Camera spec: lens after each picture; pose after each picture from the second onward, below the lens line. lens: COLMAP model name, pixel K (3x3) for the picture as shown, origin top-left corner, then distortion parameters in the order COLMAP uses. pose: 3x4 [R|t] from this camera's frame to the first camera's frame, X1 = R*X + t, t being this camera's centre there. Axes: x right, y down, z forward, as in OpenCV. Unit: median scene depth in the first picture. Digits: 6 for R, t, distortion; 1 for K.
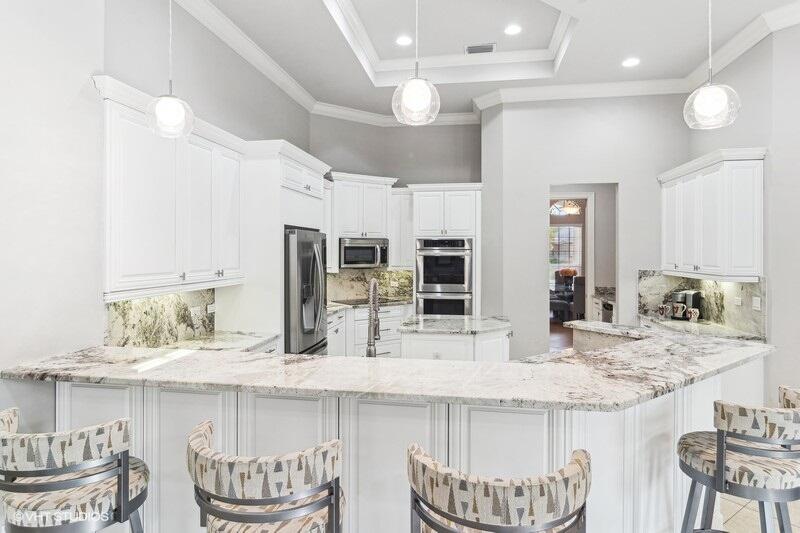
lens RADIAL K [[470.2, 0, 400.3], [0, 470.2, 251.8], [0, 0, 1]] dist [-0.002391, -0.000300]
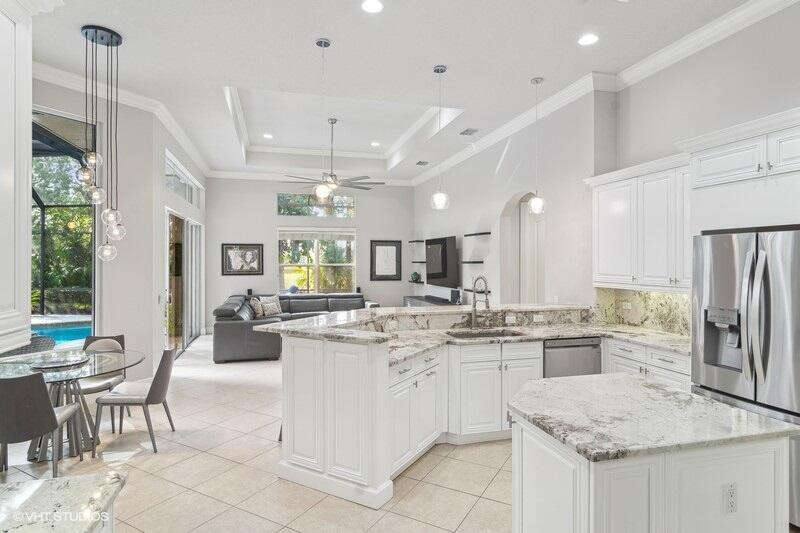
lens RADIAL K [[441.6, 0, 400.4], [0, 441.6, 257.6], [0, 0, 1]] dist [0.002444, 0.000024]
pose [[-0.906487, -0.002805, -0.422224, 0.471104], [-0.000713, 0.999987, -0.005112, -0.003347], [0.422233, -0.004333, -0.906477, 1.187933]]
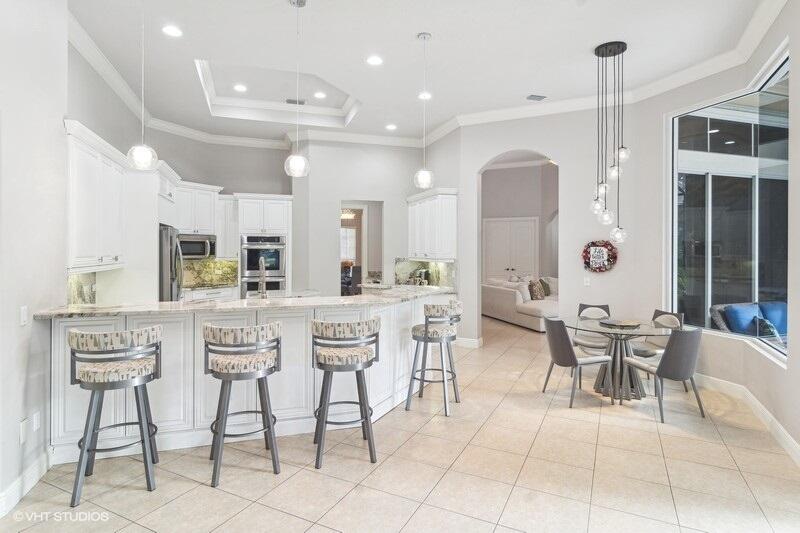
lens RADIAL K [[441.6, 0, 400.4], [0, 441.6, 257.6], [0, 0, 1]] dist [0.002444, 0.000024]
pose [[0.885875, -0.007001, 0.463871, -0.175091], [-0.000697, 0.999865, 0.016422, 0.015118], [-0.463924, -0.014872, 0.885750, -0.339071]]
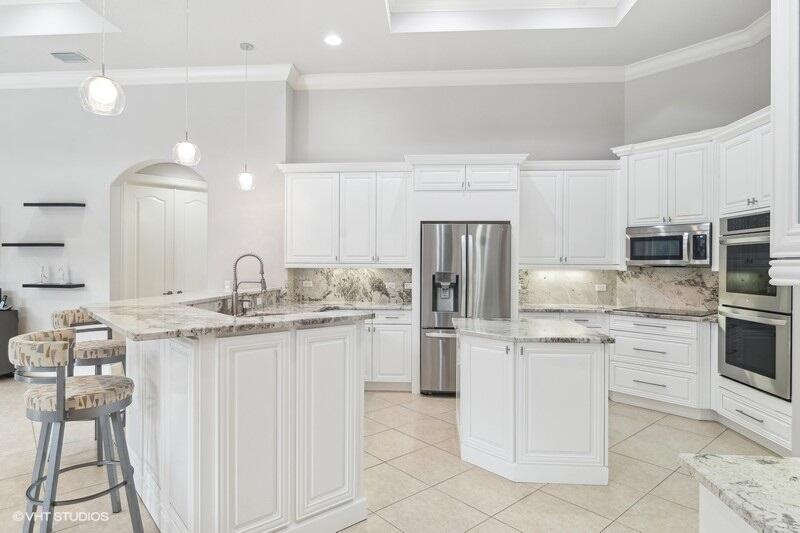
lens RADIAL K [[454.5, 0, 393.4], [0, 454.5, 265.4], [0, 0, 1]] dist [-0.003601, -0.000288]
pose [[0.084403, 0.003640, -0.996425, 0.739469], [-0.007533, 0.999967, 0.003015, 0.044027], [0.996403, 0.007252, 0.084428, 0.655666]]
